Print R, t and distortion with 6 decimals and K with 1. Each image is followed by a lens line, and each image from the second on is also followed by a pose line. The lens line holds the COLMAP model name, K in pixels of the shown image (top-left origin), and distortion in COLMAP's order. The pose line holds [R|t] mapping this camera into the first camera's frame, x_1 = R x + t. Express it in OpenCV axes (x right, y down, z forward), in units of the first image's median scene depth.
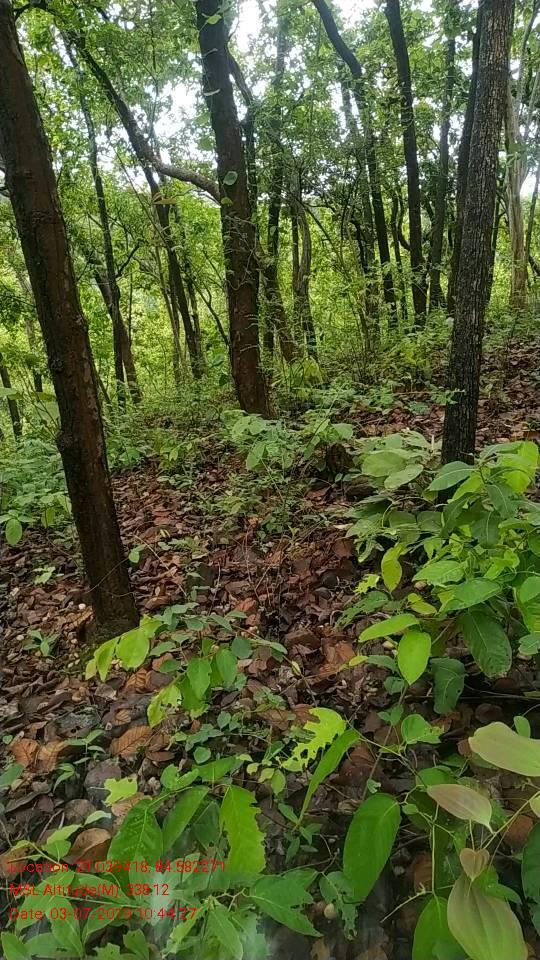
lens RADIAL K [[691.6, 0, 264.4], [0, 691.6, 479.3], [0, 0, 1]] dist [0.035156, -0.048671]
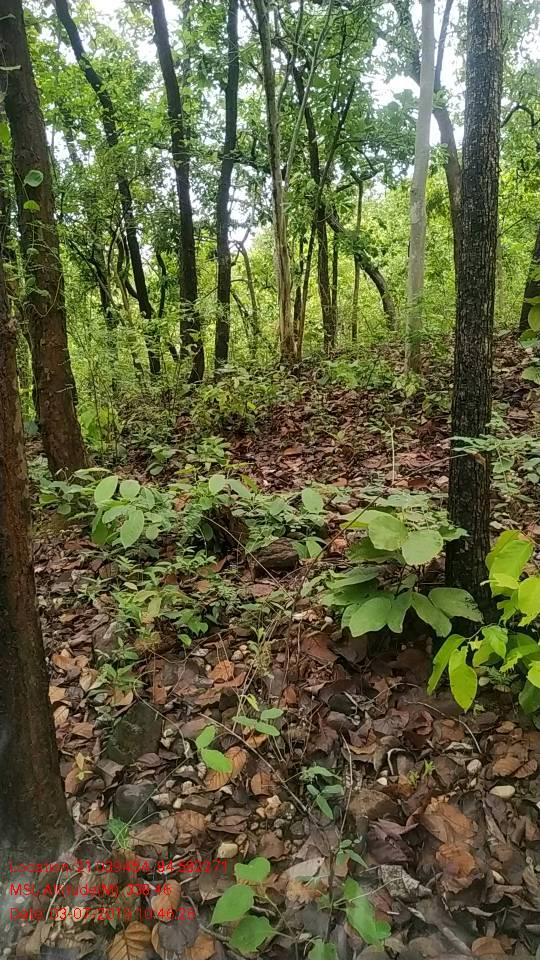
lens RADIAL K [[691.6, 0, 273.2], [0, 691.6, 480.8], [0, 0, 1]] dist [0.035156, -0.048671]
pose [[0.910708, -0.045997, 0.410482, -0.142787], [0.073566, 0.995954, -0.051614, -0.027504], [-0.406447, 0.077203, 0.910407, 0.193771]]
